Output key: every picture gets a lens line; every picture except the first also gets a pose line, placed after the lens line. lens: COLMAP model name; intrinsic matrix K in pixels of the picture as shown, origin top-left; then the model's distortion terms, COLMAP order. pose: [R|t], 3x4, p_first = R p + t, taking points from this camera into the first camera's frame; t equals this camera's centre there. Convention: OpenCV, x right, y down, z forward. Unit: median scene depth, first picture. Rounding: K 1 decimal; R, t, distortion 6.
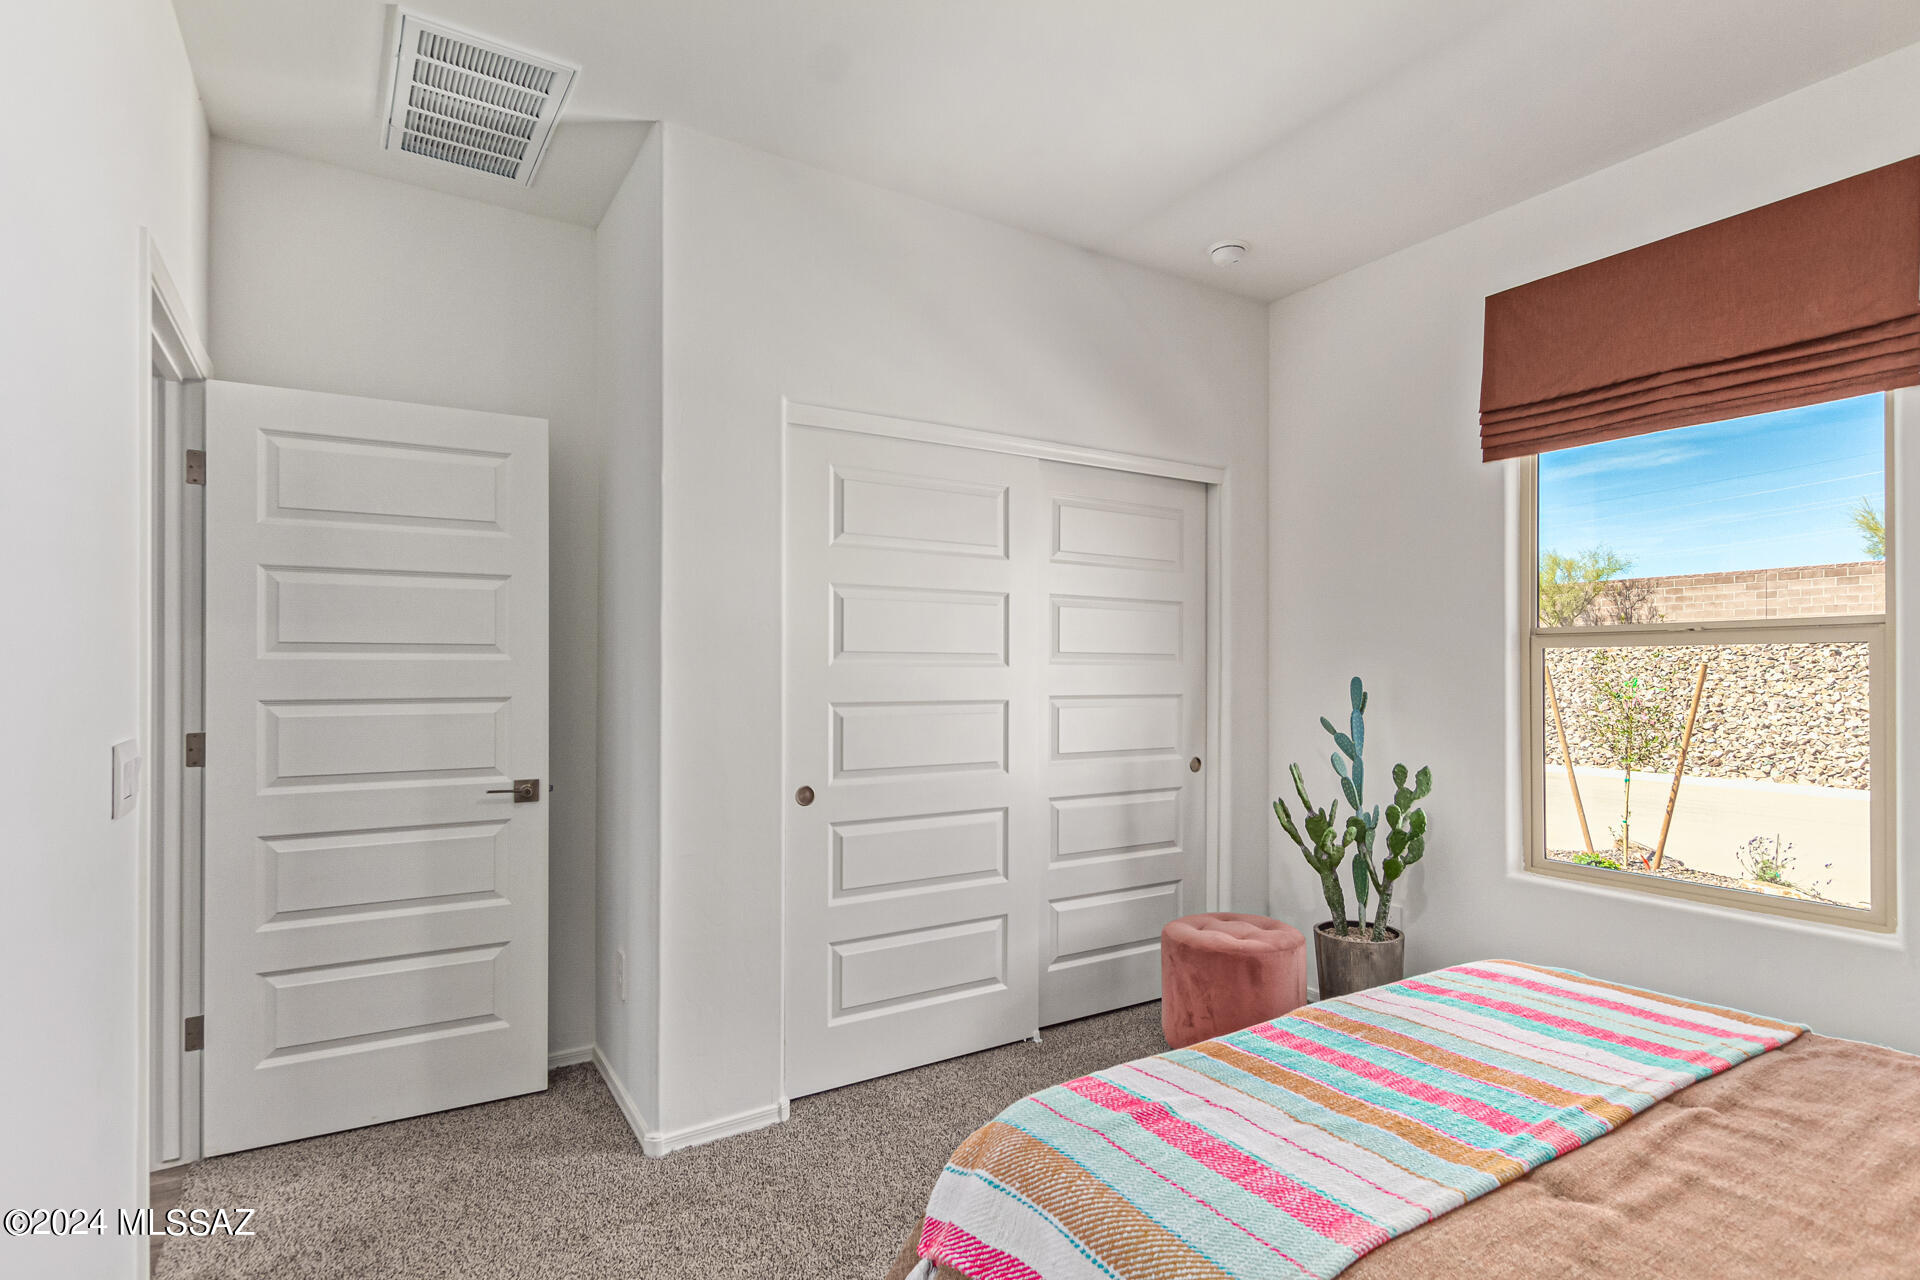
lens RADIAL K [[939.1, 0, 984.0], [0, 939.1, 675.5], [0, 0, 1]] dist [0.015135, -0.006305]
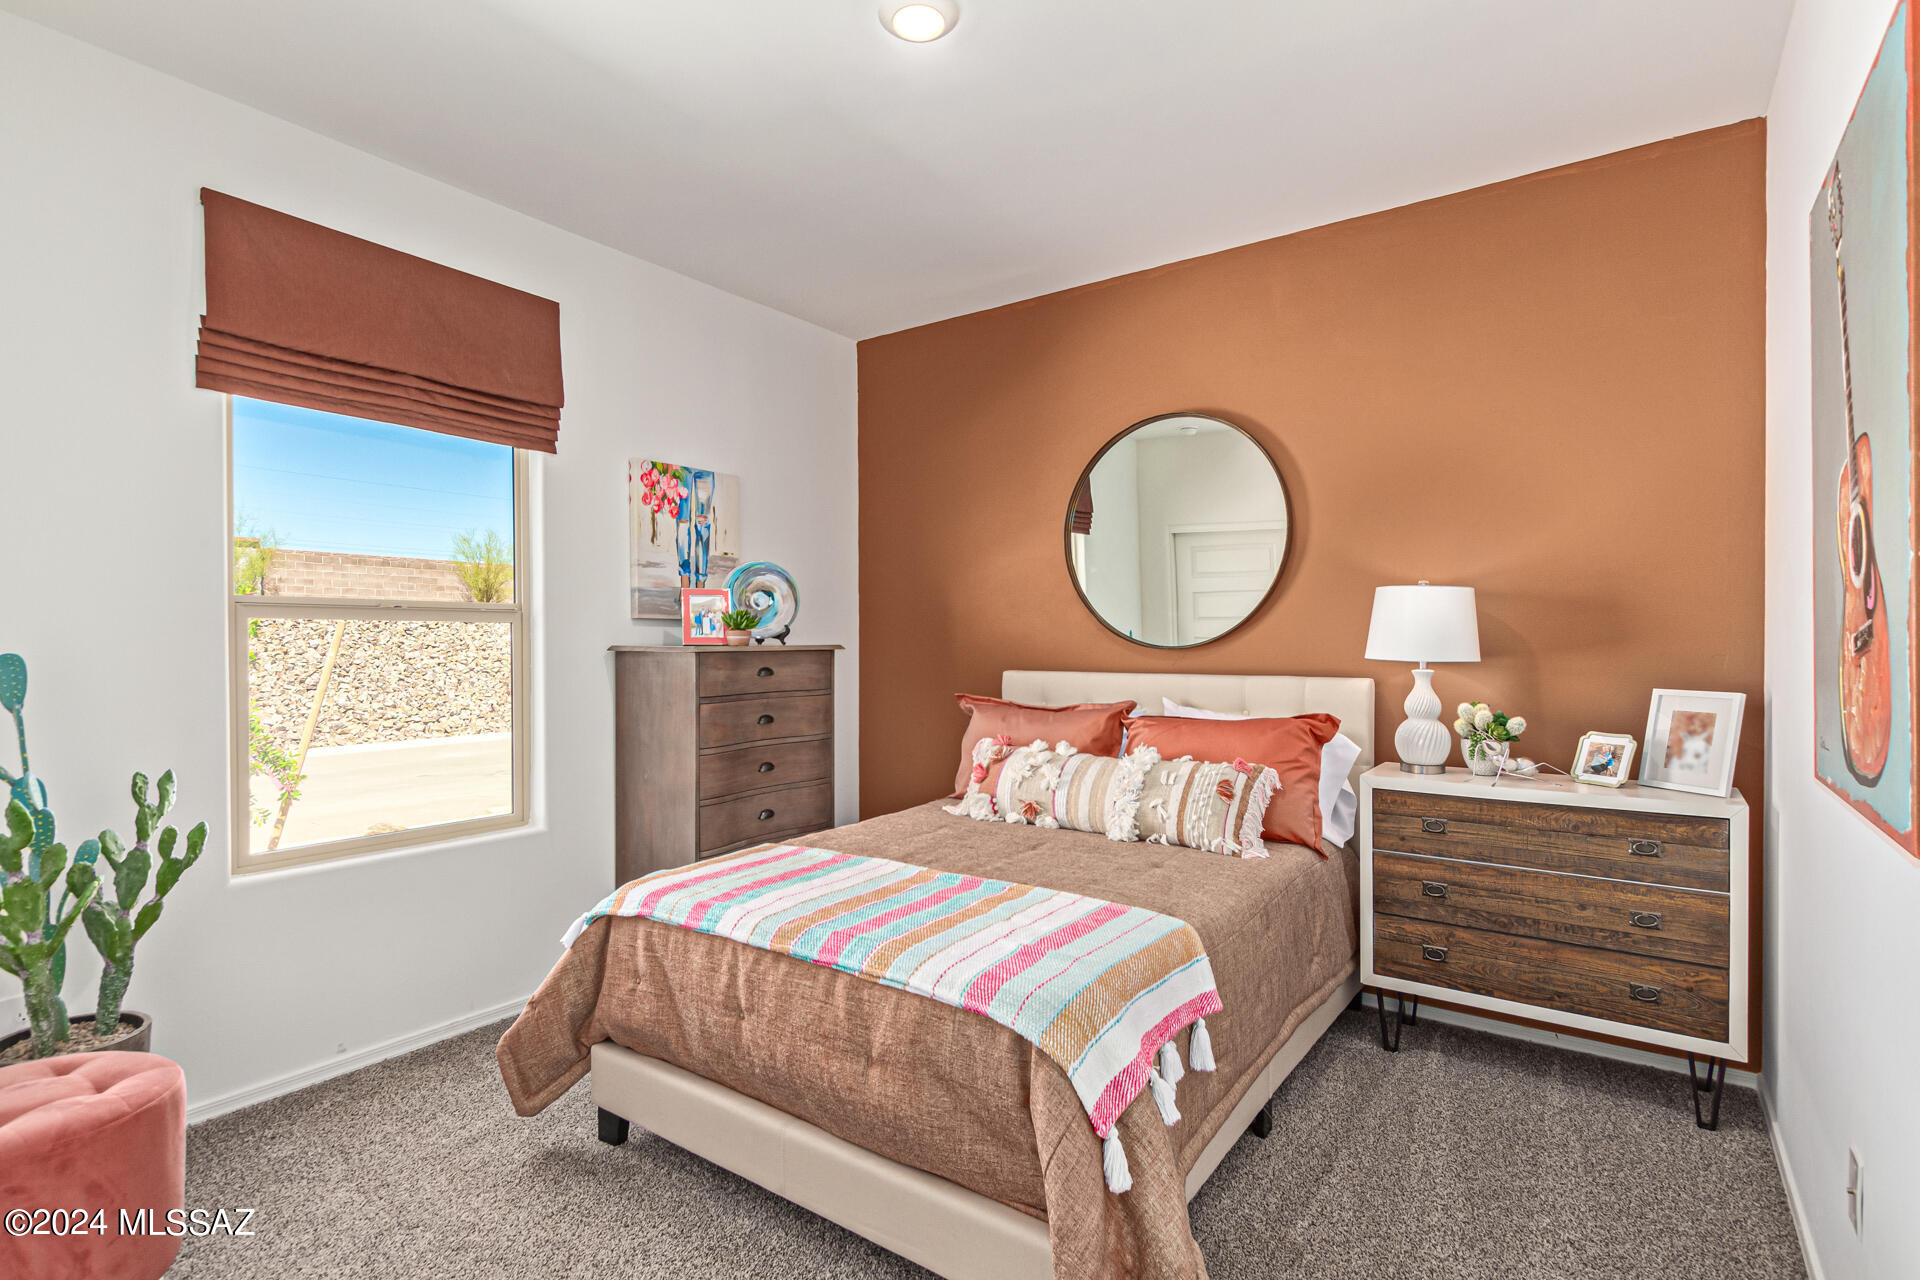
lens RADIAL K [[939.1, 0, 961.8], [0, 939.1, 638.7], [0, 0, 1]] dist [0.015135, -0.006305]
pose [[-0.369081, 0.006660, 0.929373, -0.718834], [0.006965, 0.999966, -0.004400, -0.001182], [-0.929371, 0.004849, -0.369115, 1.051576]]
